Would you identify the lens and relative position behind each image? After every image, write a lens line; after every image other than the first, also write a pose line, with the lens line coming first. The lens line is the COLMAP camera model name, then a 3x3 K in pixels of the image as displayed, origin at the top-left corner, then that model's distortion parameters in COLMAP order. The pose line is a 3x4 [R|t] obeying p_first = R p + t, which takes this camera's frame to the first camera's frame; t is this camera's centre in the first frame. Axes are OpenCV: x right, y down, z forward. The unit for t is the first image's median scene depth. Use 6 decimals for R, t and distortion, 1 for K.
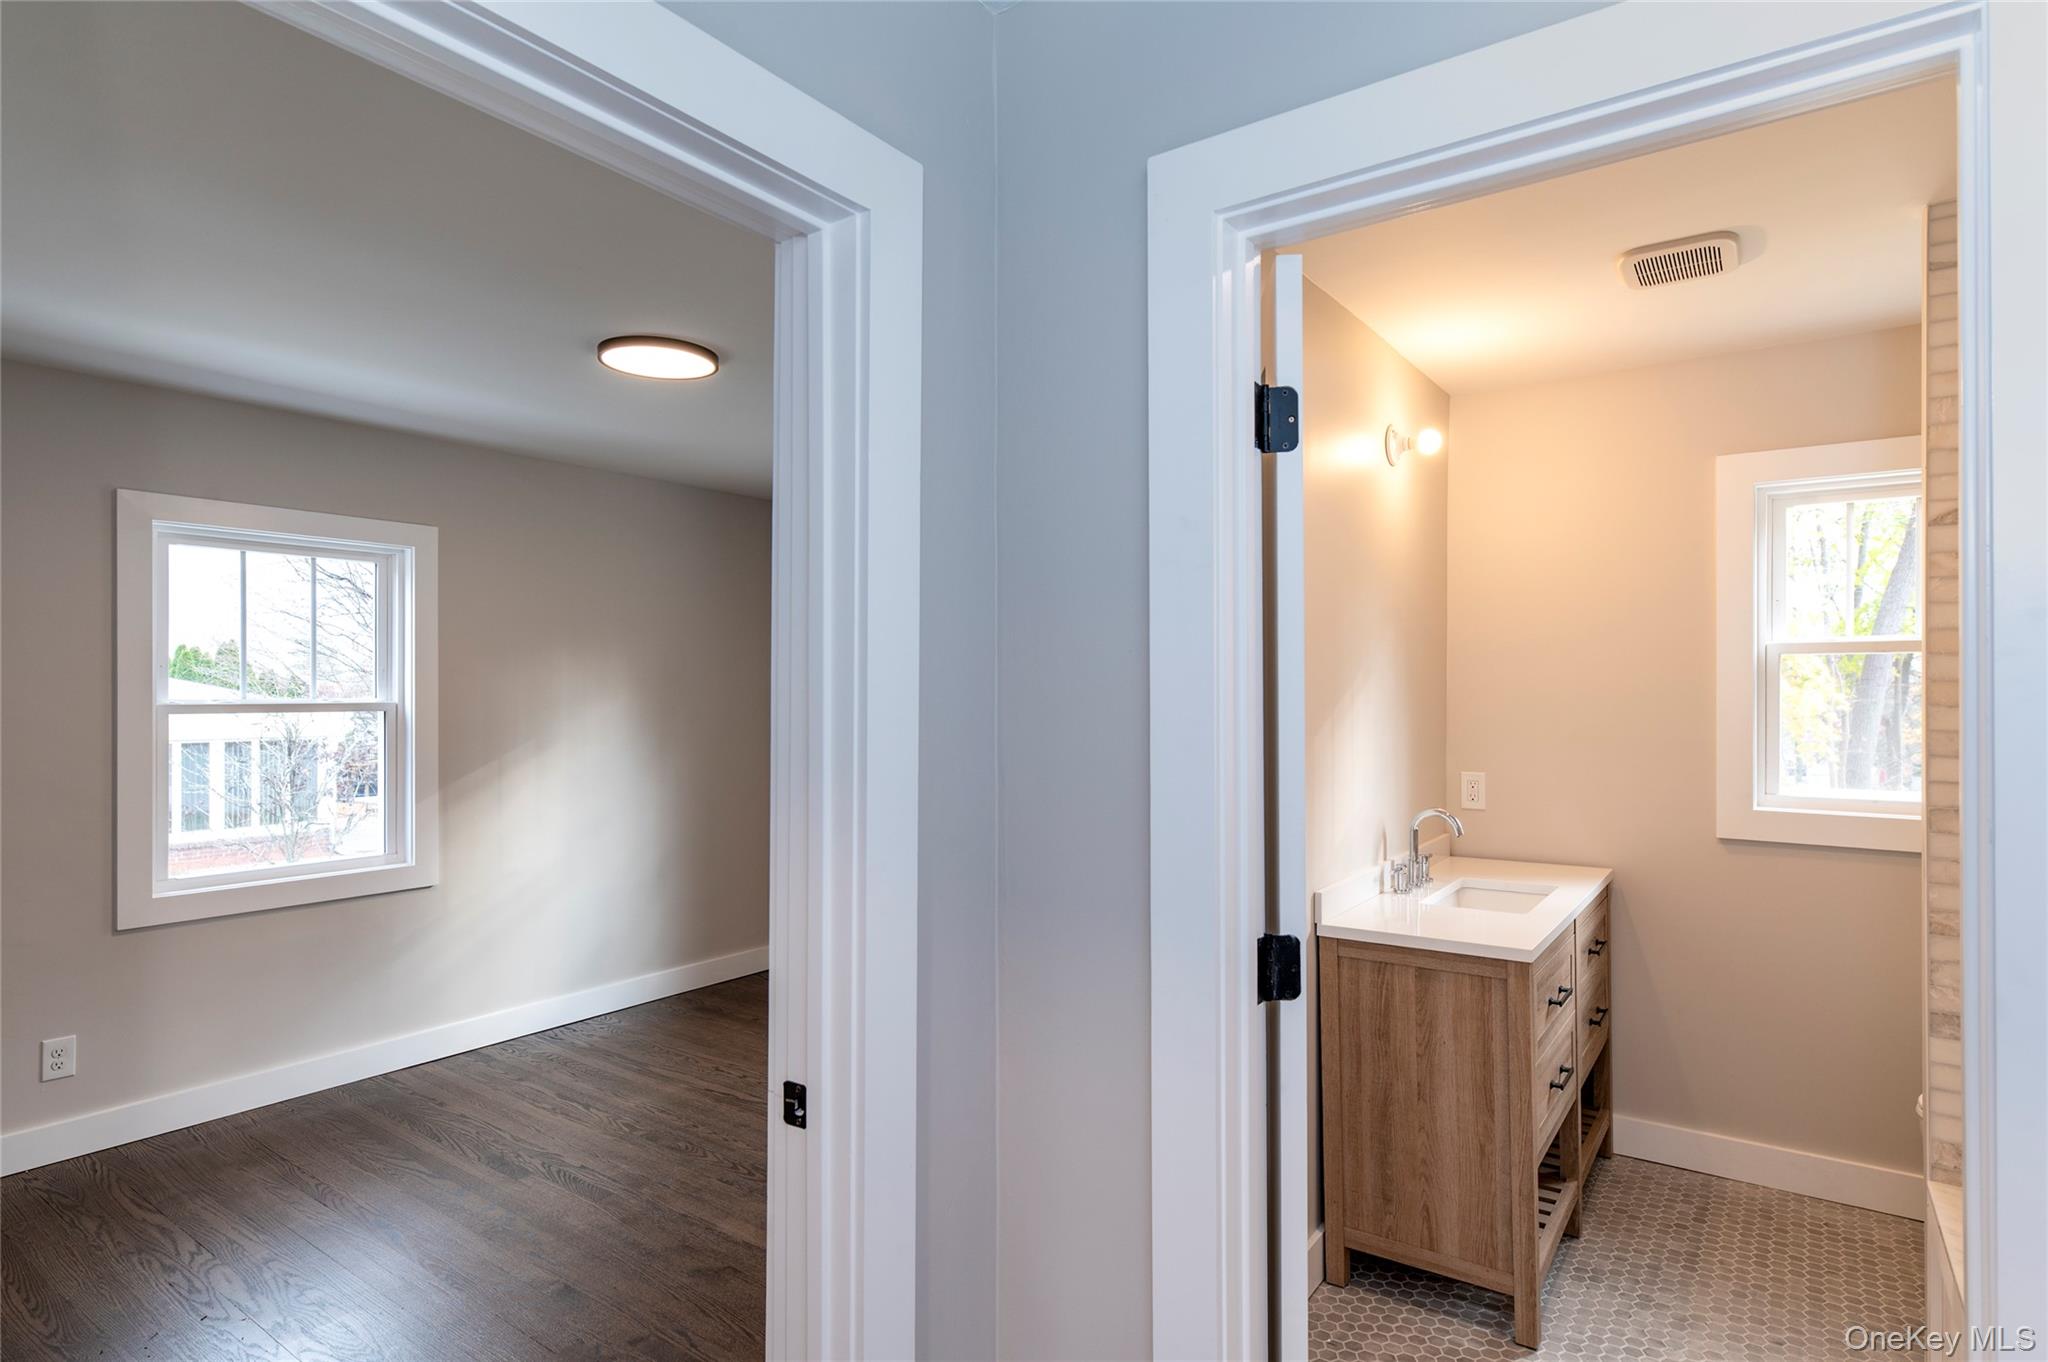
lens RADIAL K [[1074.9, 0, 1018.0], [0, 1074.9, 688.7], [0, 0, 1]] dist [0.000998, 0.000096]
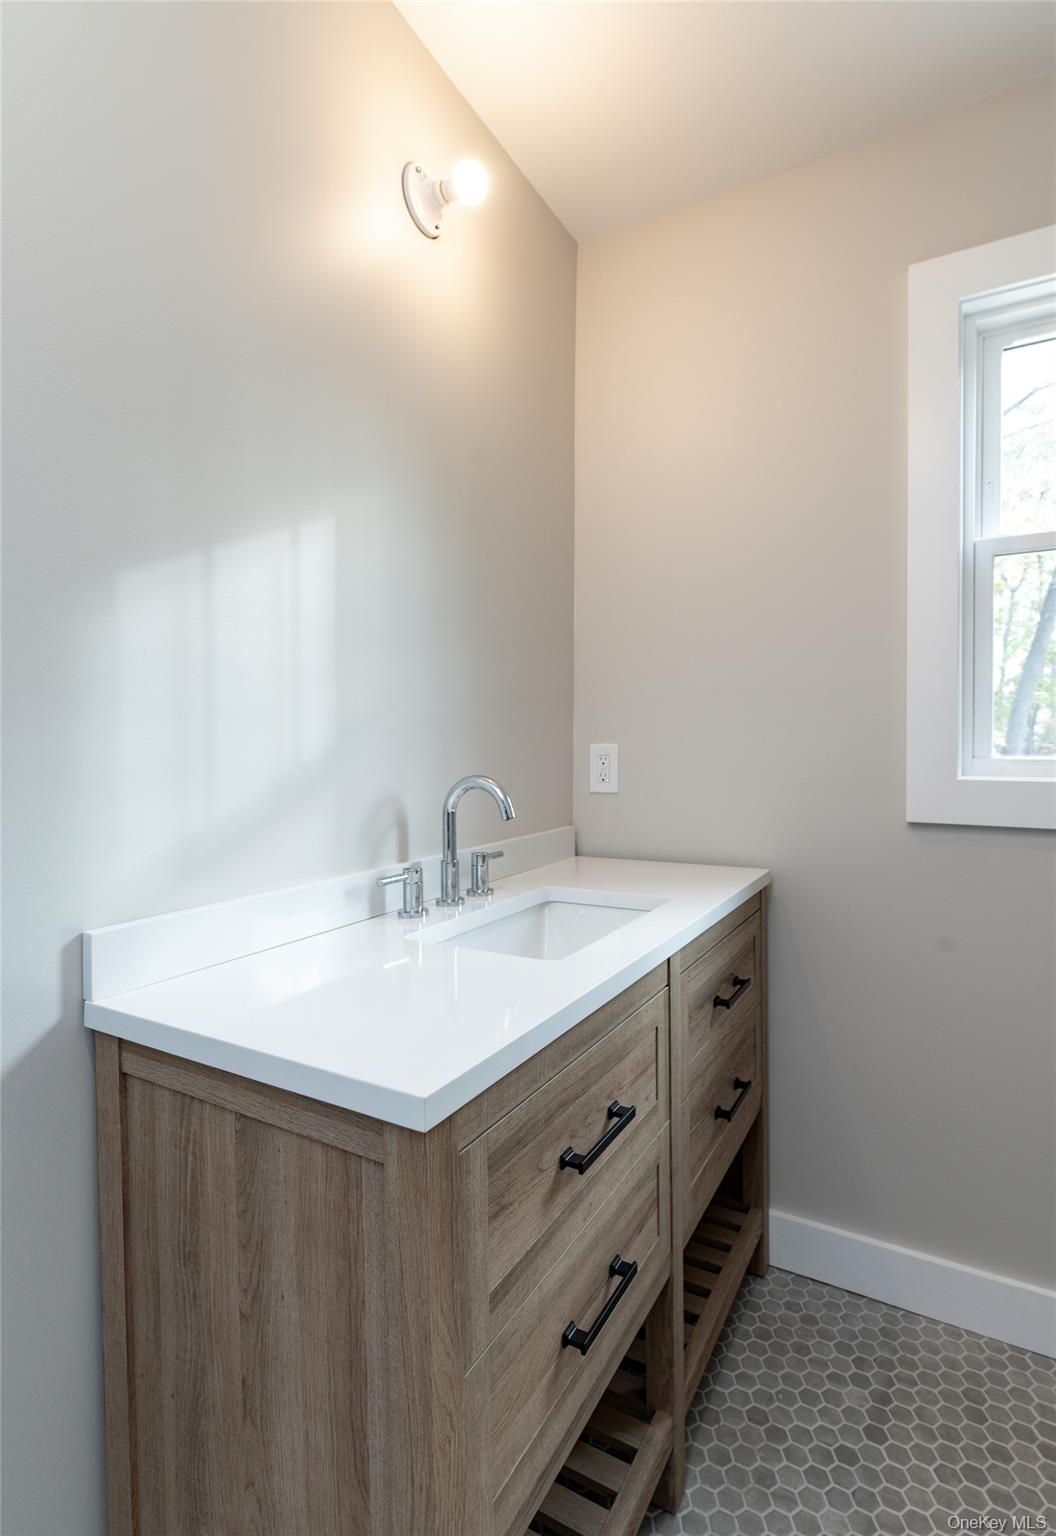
lens RADIAL K [[752.5, 0, 528.3], [0, 752.5, 754.1], [0, 0, 1]] dist [-0.001233, -0.002497]
pose [[0.994520, -0.001968, 0.104527, 0.362628], [0.000990, 0.999955, 0.009407, 0.091720], [-0.104541, -0.009252, 0.994478, 0.553031]]
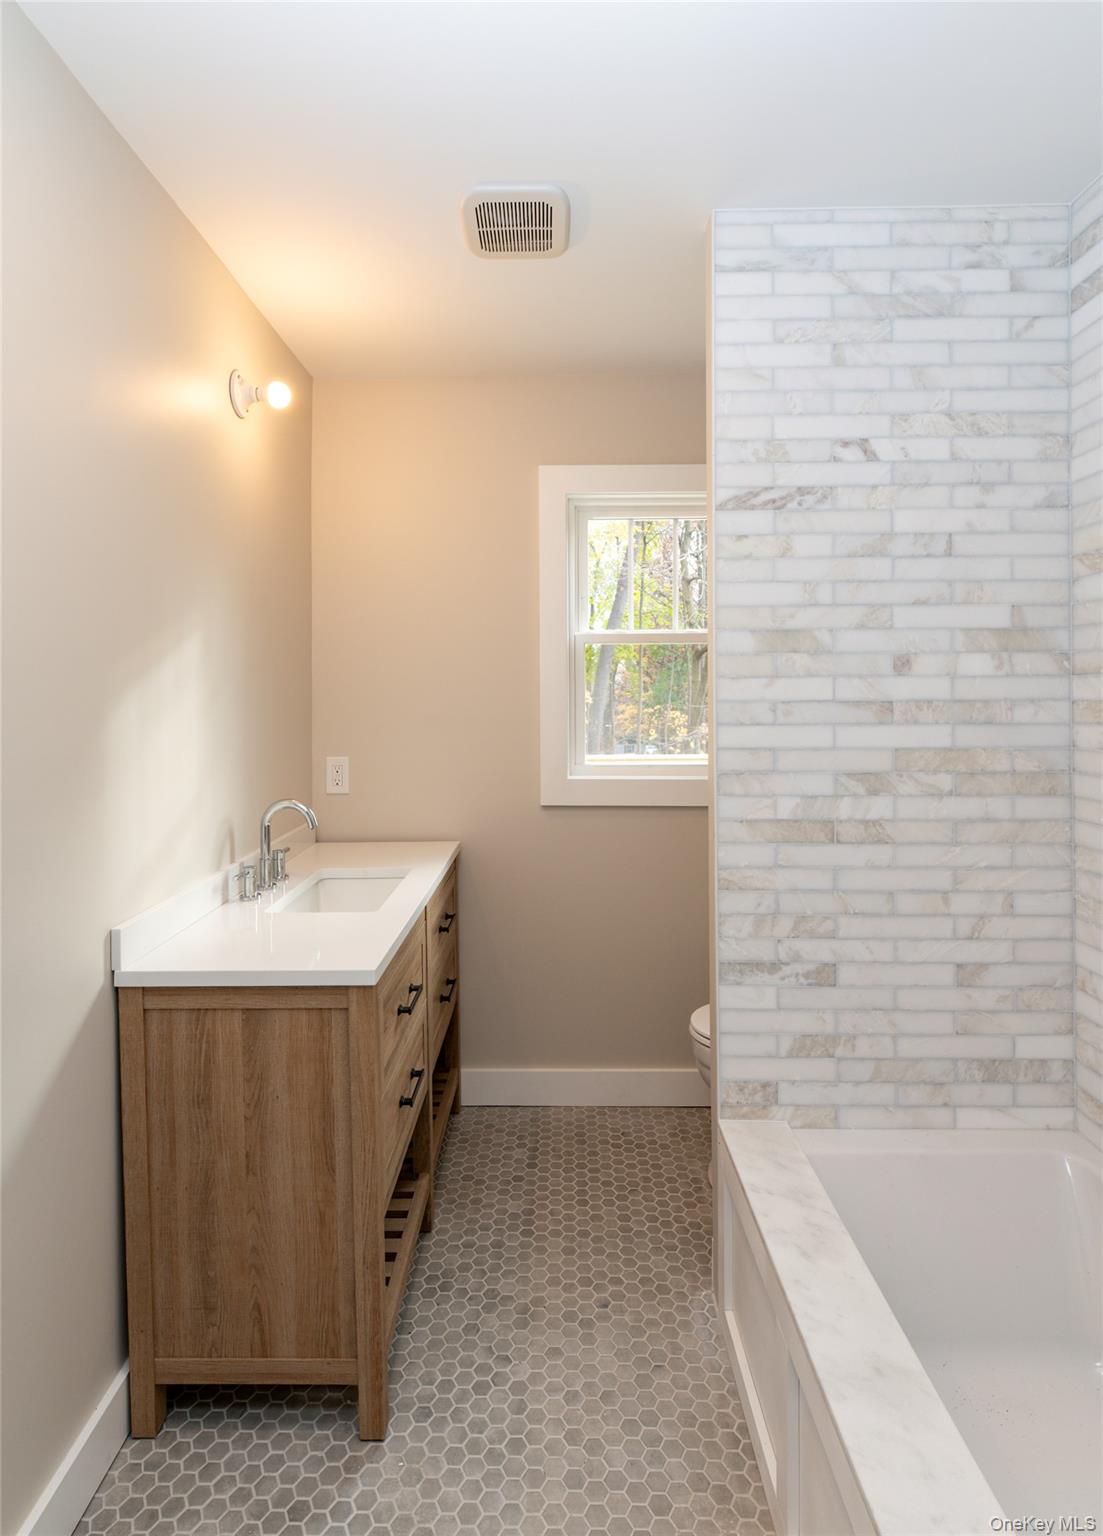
lens RADIAL K [[816.4, 0, 538.6], [0, 816.4, 697.0], [0, 0, 1]] dist [0.003402, 0.000055]
pose [[0.823631, -0.007234, 0.567079, 0.167005], [0.004828, 0.999972, 0.005744, 0.020702], [-0.567105, -0.001993, 0.823643, 0.302130]]
